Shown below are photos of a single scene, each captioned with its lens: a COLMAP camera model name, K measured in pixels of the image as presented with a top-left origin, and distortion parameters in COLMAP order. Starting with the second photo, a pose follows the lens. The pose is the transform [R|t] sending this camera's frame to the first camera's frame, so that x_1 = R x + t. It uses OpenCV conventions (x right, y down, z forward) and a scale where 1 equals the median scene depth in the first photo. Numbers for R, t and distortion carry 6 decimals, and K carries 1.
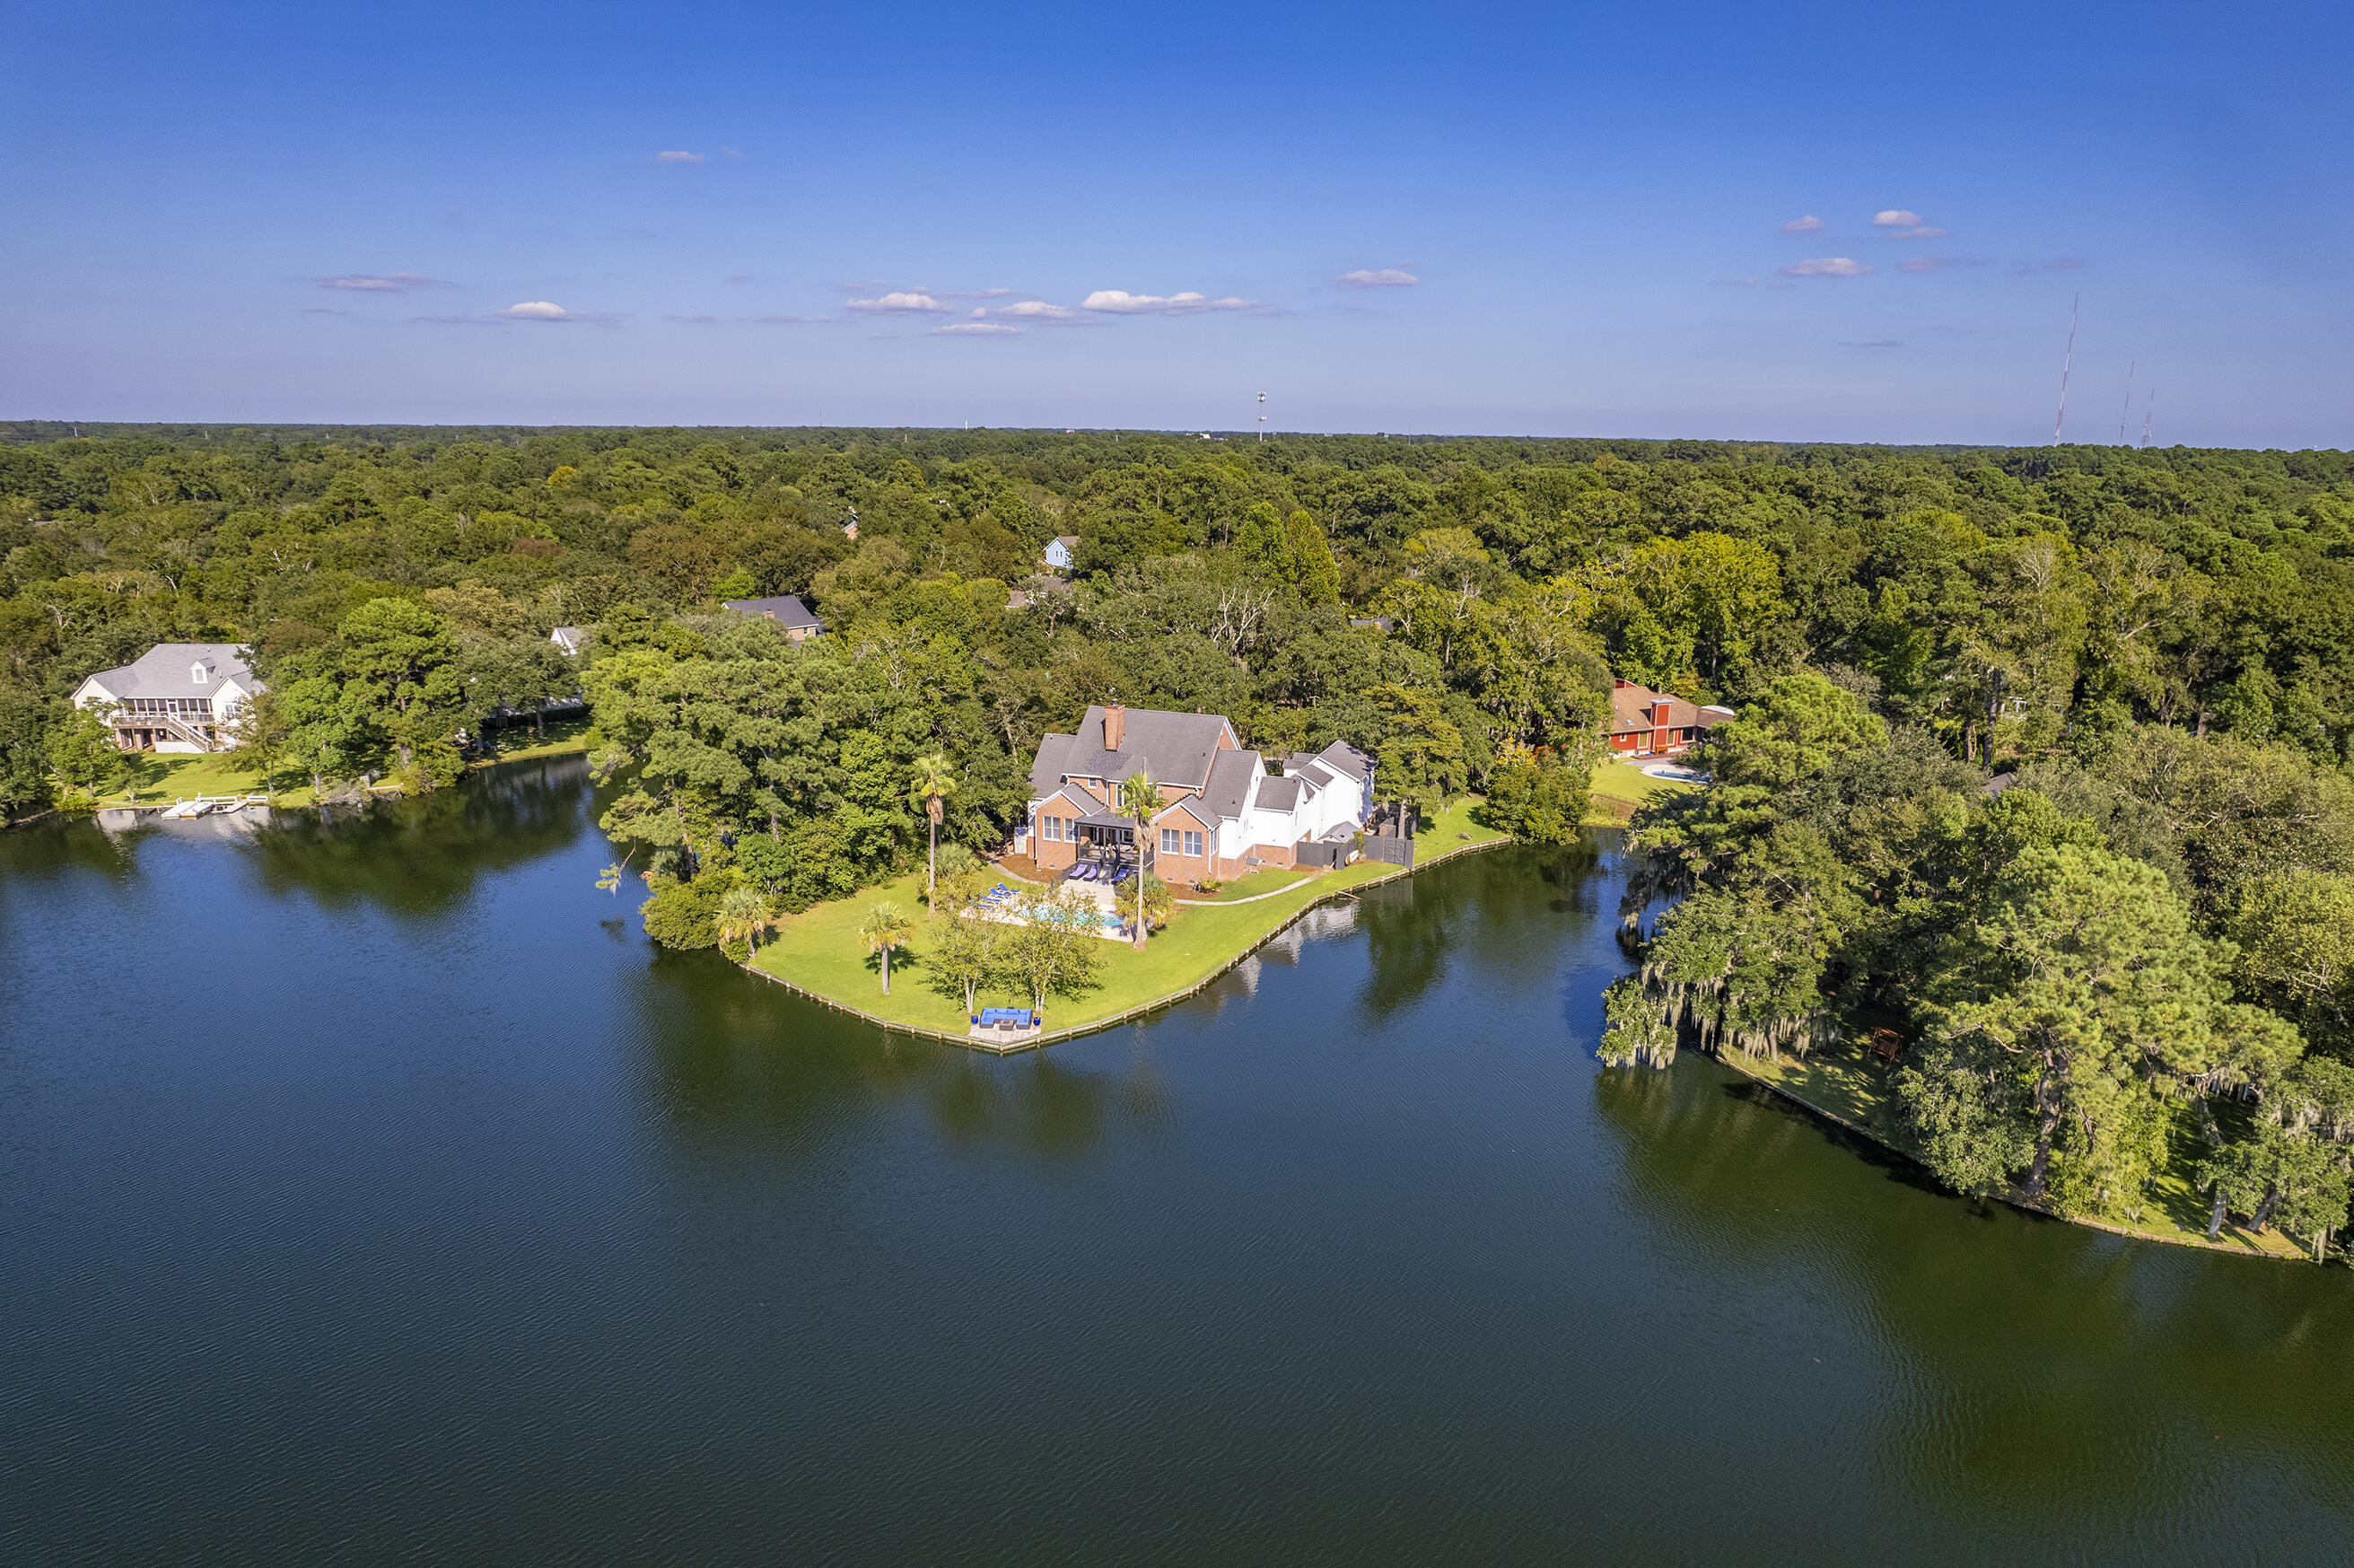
lens RADIAL K [[1500.9, 0, 1178.8], [0, 1500.9, 820.4], [0, 0, 1]] dist [-0.076917, 0.066868]
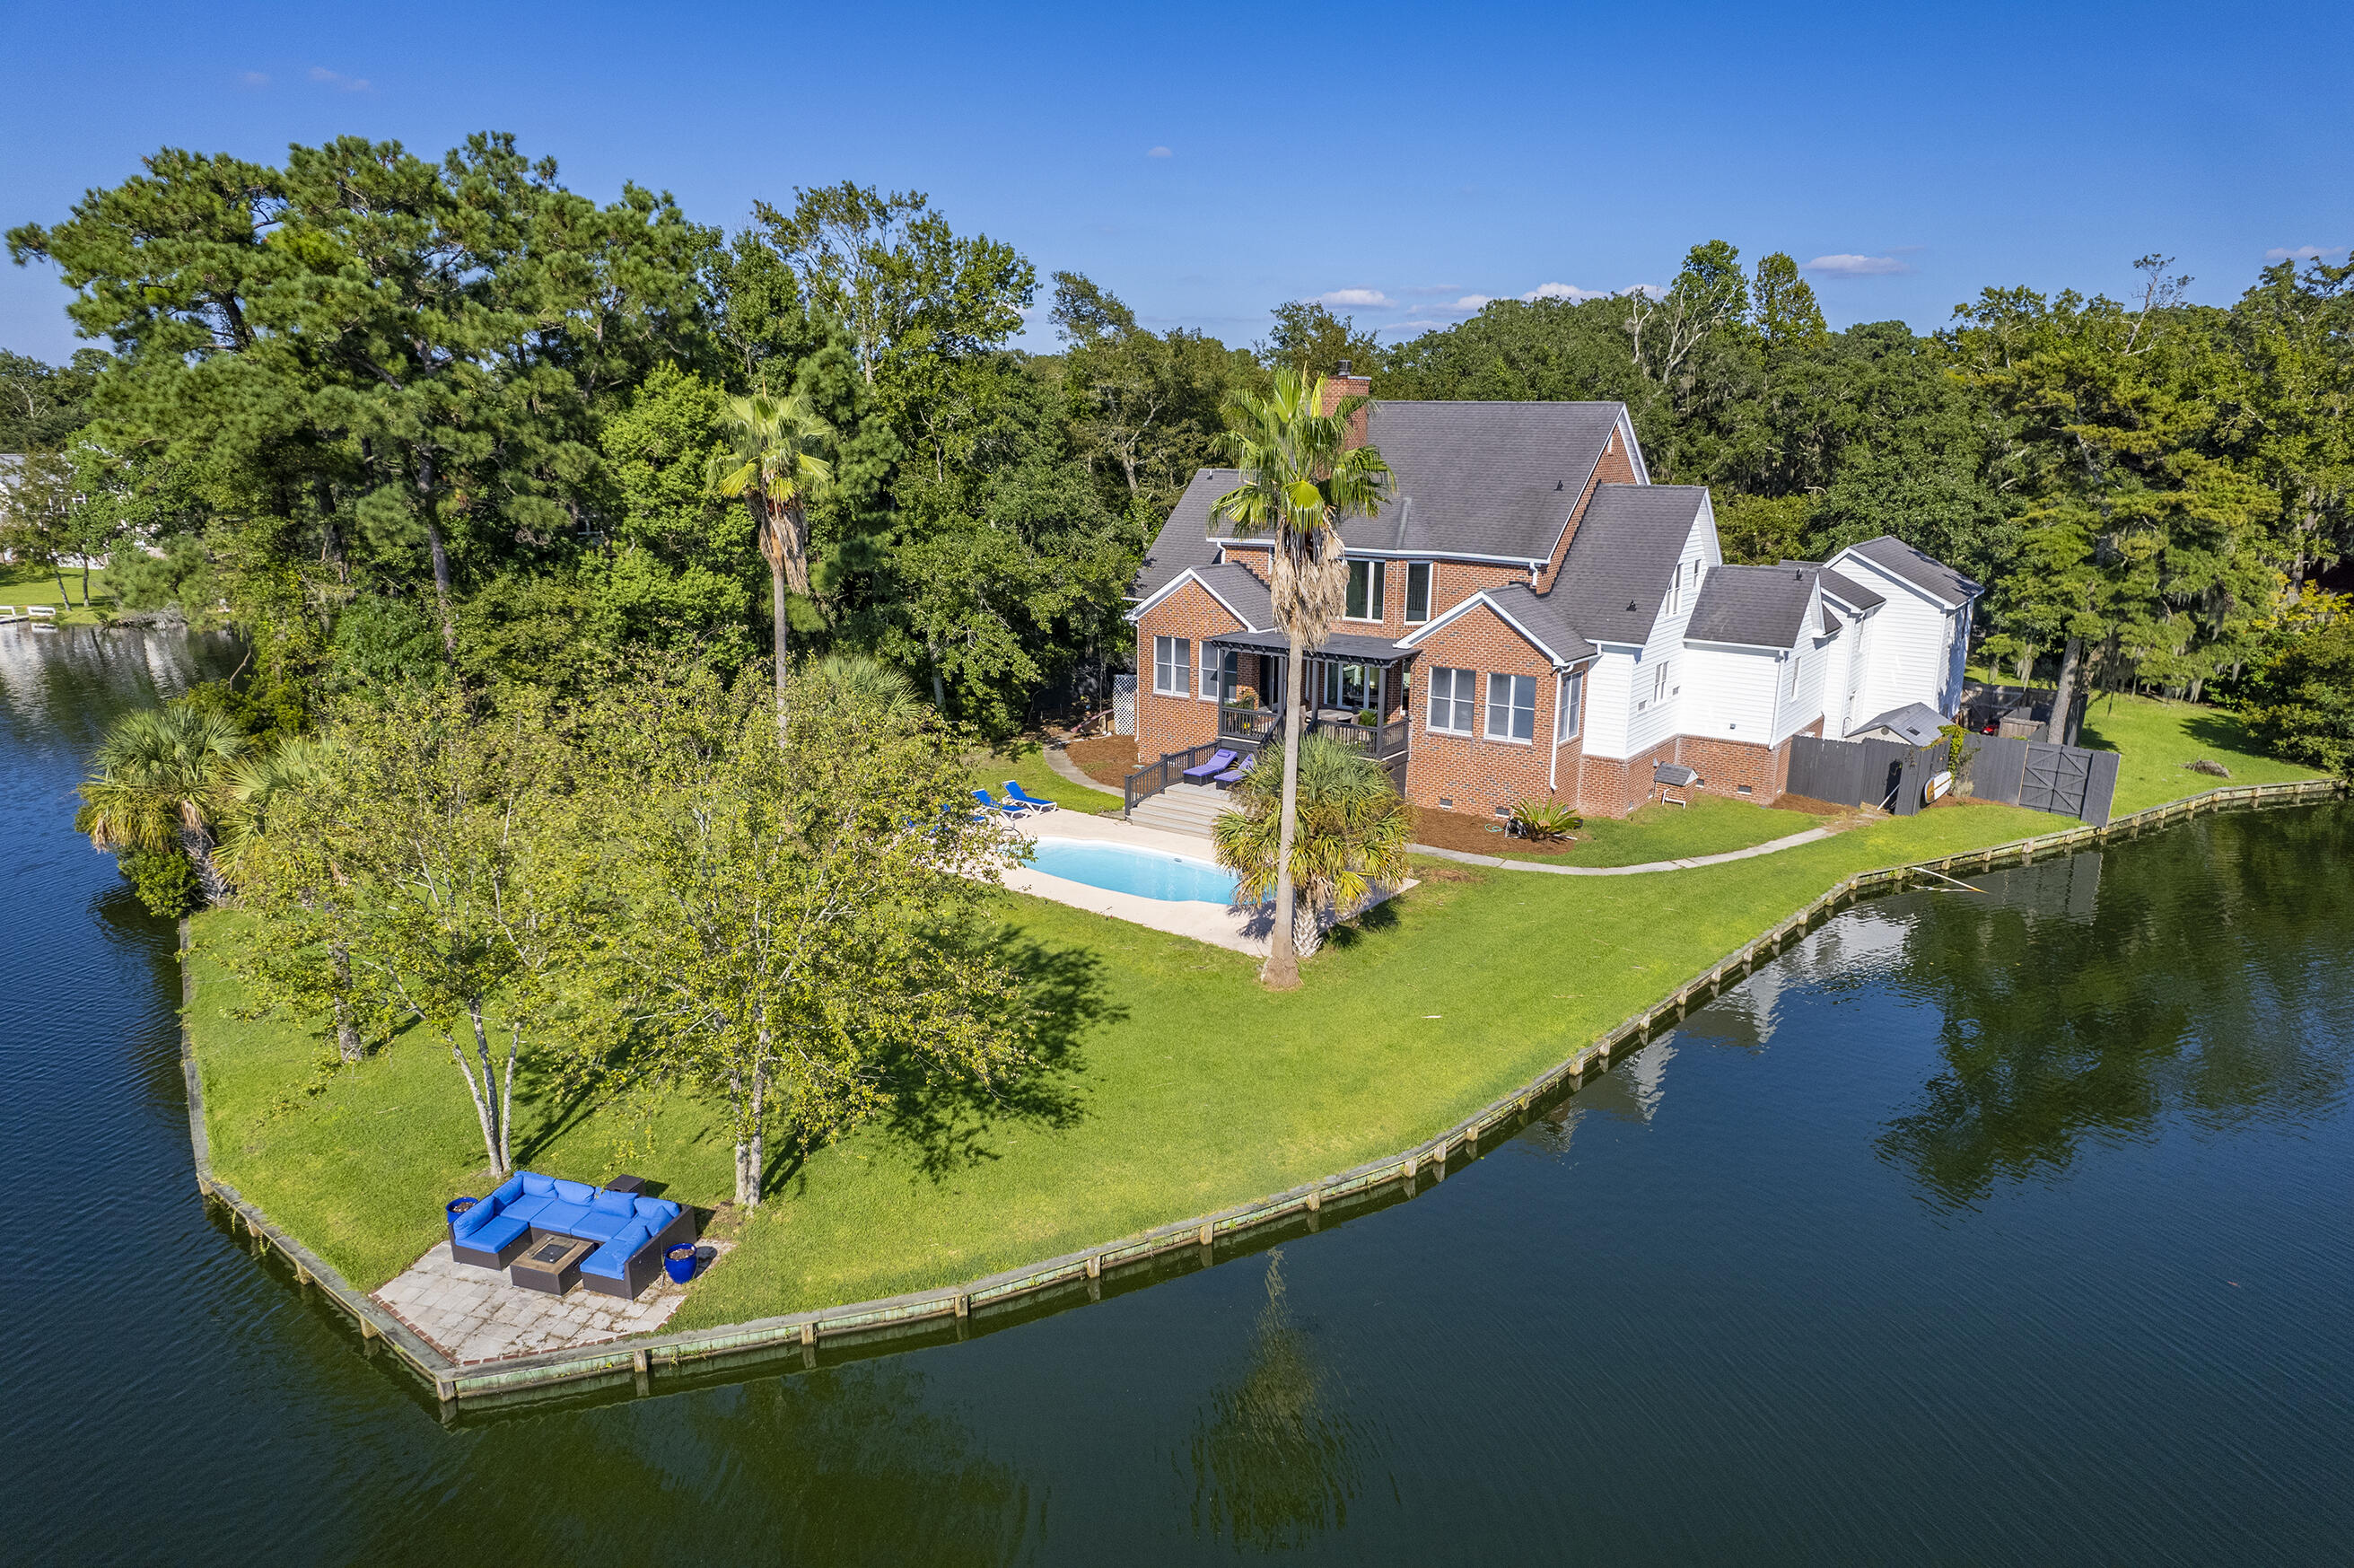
lens RADIAL K [[1500.9, 0, 1178.8], [0, 1500.9, 820.4], [0, 0, 1]] dist [-0.076917, 0.066868]
pose [[0.964955, 0.066561, -0.253834, 0.025807], [-0.066669, 0.997742, 0.008183, 0.045732], [0.253805, 0.009027, 0.967213, 0.619594]]
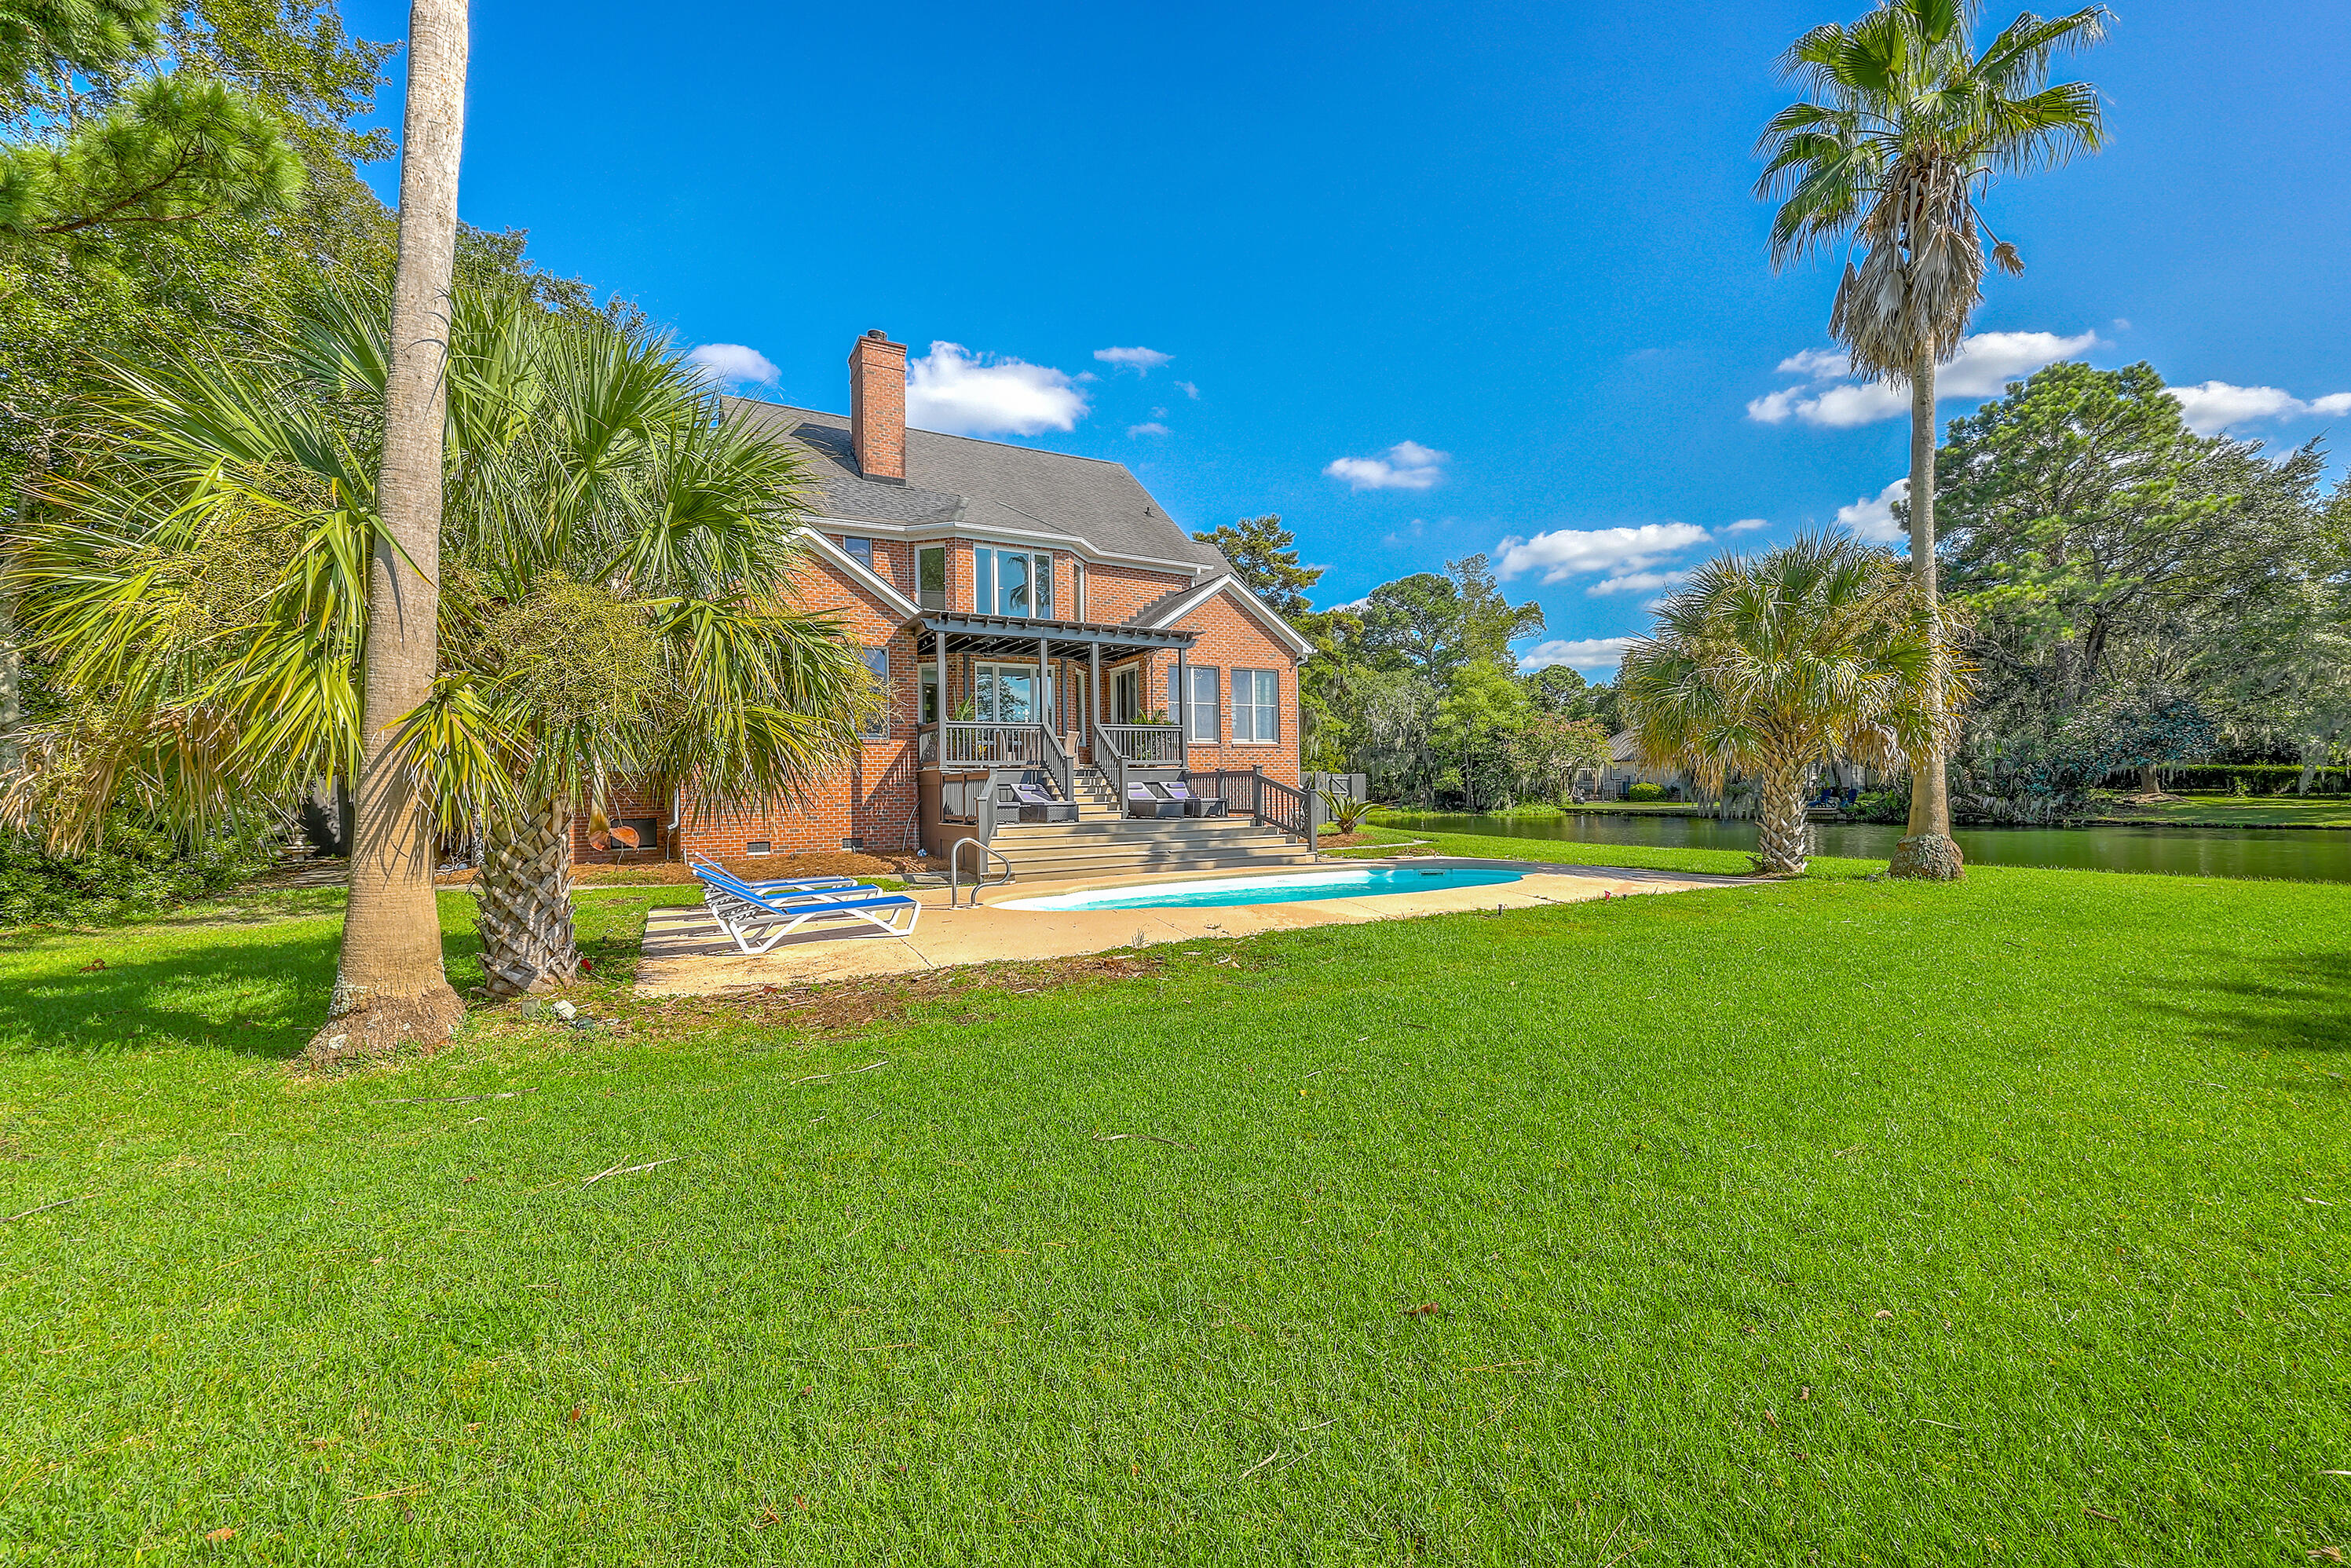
lens RADIAL K [[949.3, 0, 1175.5], [0, 949.3, 784.0], [0, 0, 1]] dist [0.000295, 0.000002]
pose [[0.651223, -0.016252, 0.758713, -0.164722], [0.215726, 0.962490, -0.164547, 0.063907], [-0.727579, 0.270830, 0.630301, 0.880359]]
